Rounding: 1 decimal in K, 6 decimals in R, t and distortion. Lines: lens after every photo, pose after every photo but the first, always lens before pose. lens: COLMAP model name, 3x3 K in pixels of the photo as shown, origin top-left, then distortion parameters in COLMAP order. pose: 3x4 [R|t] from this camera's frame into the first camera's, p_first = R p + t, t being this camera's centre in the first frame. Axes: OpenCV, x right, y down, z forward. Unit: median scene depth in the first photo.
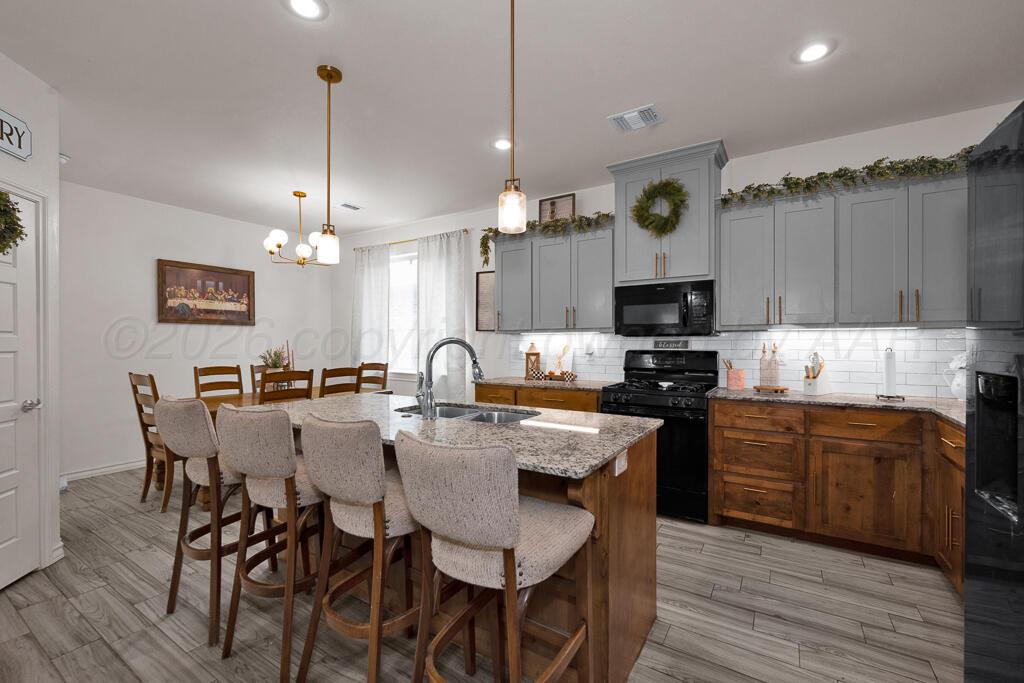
lens RADIAL K [[438.1, 0, 510.8], [0, 438.1, 343.6], [0, 0, 1]] dist [-0.003288, 0.000105]
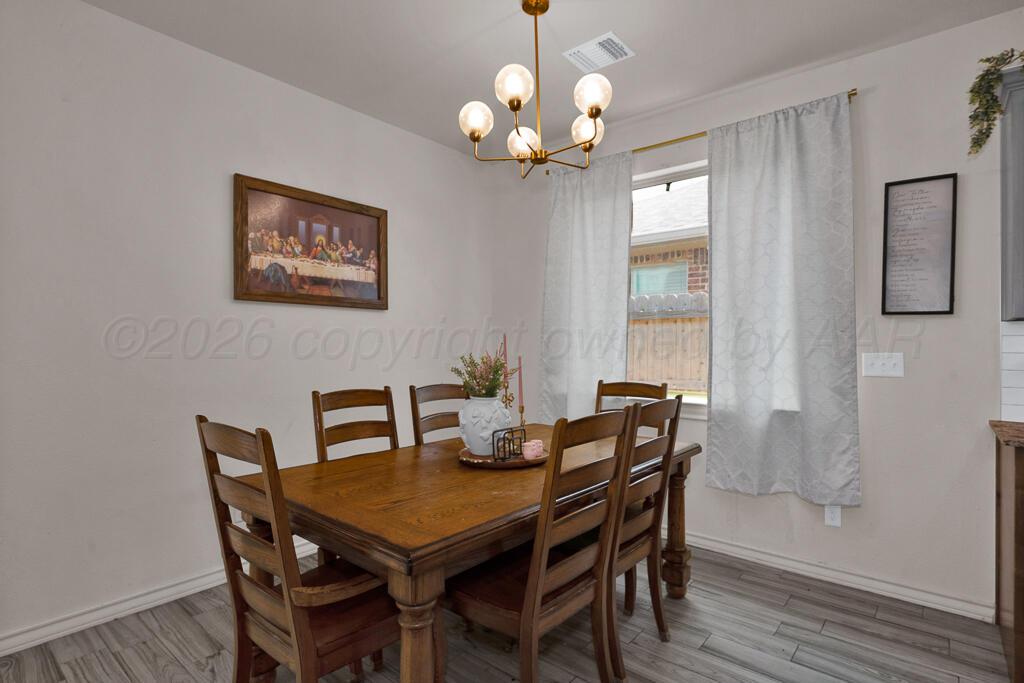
lens RADIAL K [[523.8, 0, 510.2], [0, 523.8, 344.6], [0, 0, 1]] dist [-0.001304, 0.001002]
pose [[0.991055, 0.001405, -0.133448, -0.439884], [-0.001999, 0.999989, -0.004319, 0.006021], [0.133441, 0.004548, 0.991046, 0.475593]]
